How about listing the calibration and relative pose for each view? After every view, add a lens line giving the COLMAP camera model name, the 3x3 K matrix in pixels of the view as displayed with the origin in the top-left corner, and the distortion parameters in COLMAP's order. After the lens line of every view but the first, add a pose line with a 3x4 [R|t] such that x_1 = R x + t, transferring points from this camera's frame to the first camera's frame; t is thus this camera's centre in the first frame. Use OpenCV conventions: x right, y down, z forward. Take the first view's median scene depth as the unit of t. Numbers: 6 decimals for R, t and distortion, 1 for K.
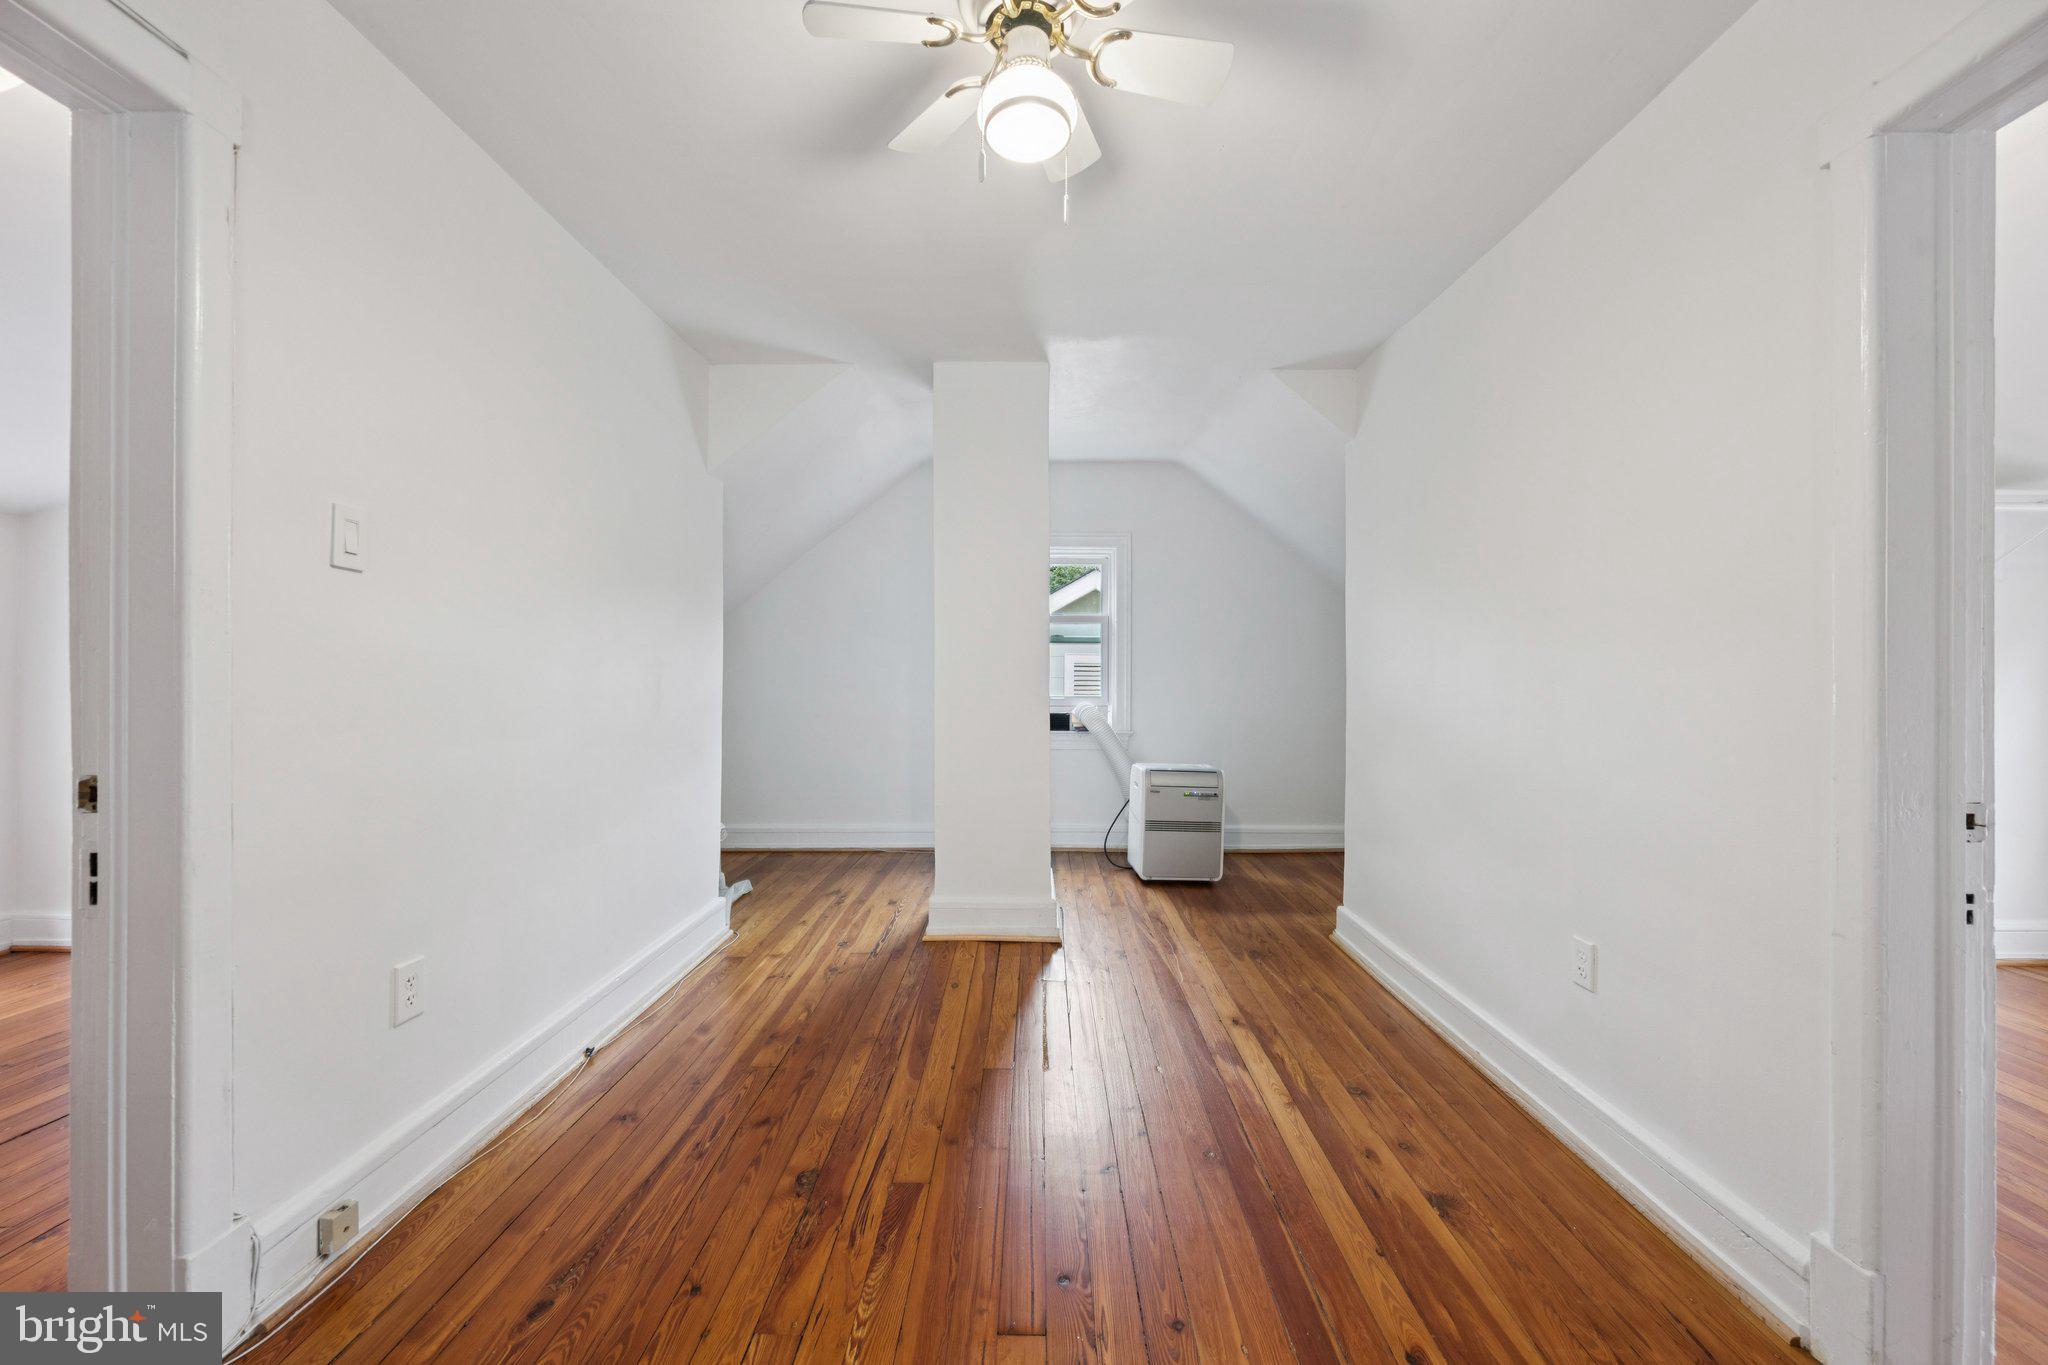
lens RADIAL K [[800.2, 0, 1021.4], [0, 800.2, 680.9], [0, 0, 1]] dist [0.005493, -0.000622]
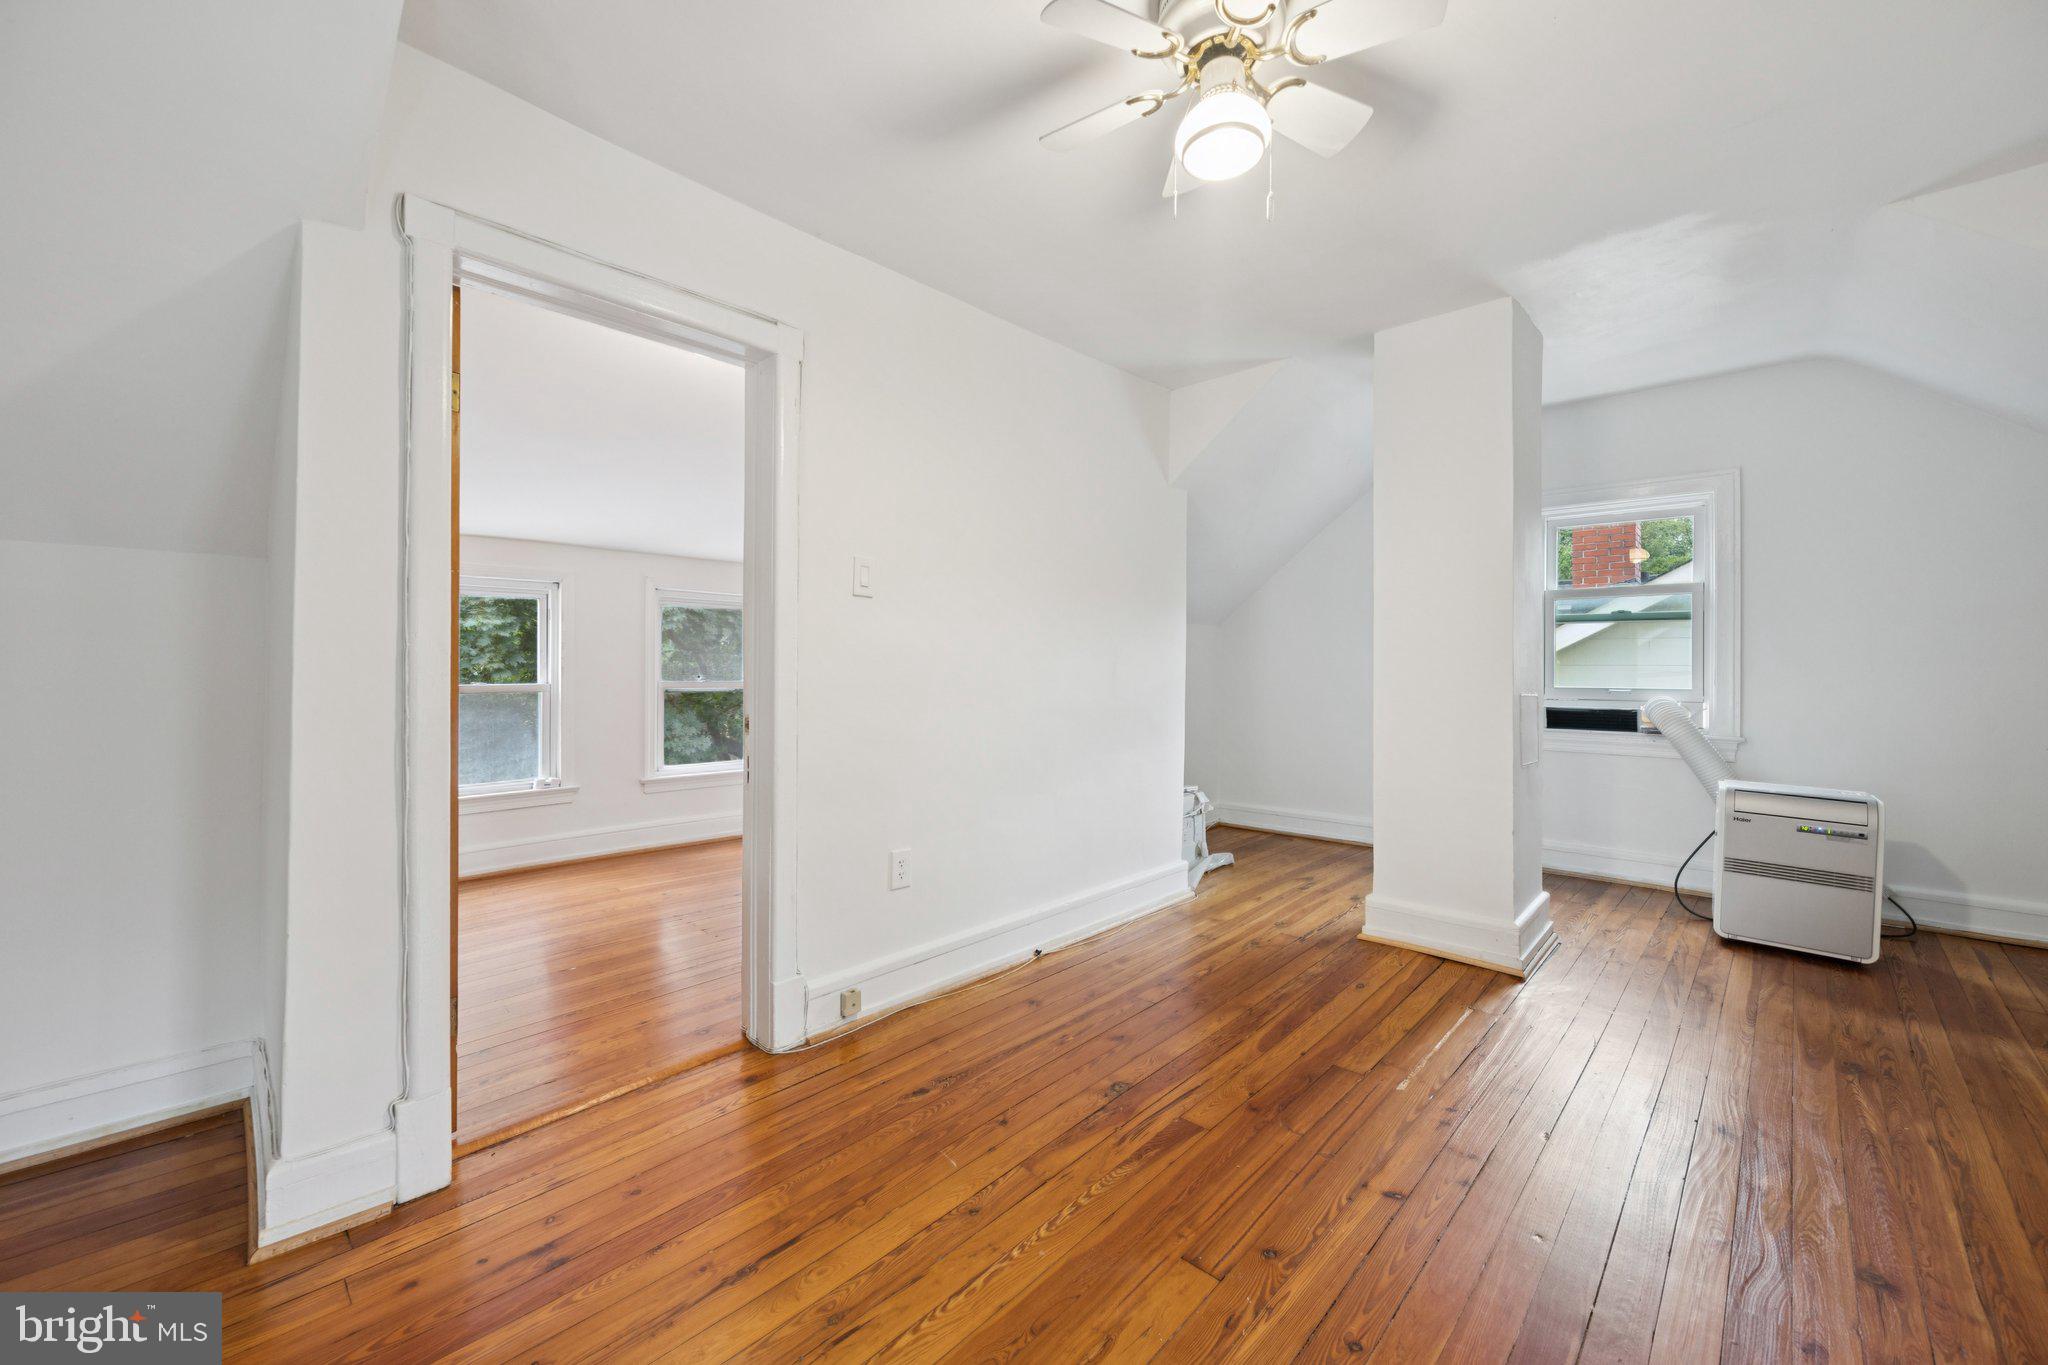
lens RADIAL K [[800.2, 0, 1016.7], [0, 800.2, 663.7], [0, 0, 1]] dist [0.005493, -0.000622]
pose [[0.739815, -0.003265, -0.672803, 0.320453], [-0.002104, 0.999972, -0.007167, 0.004020], [0.672807, 0.006718, 0.739787, 0.015902]]
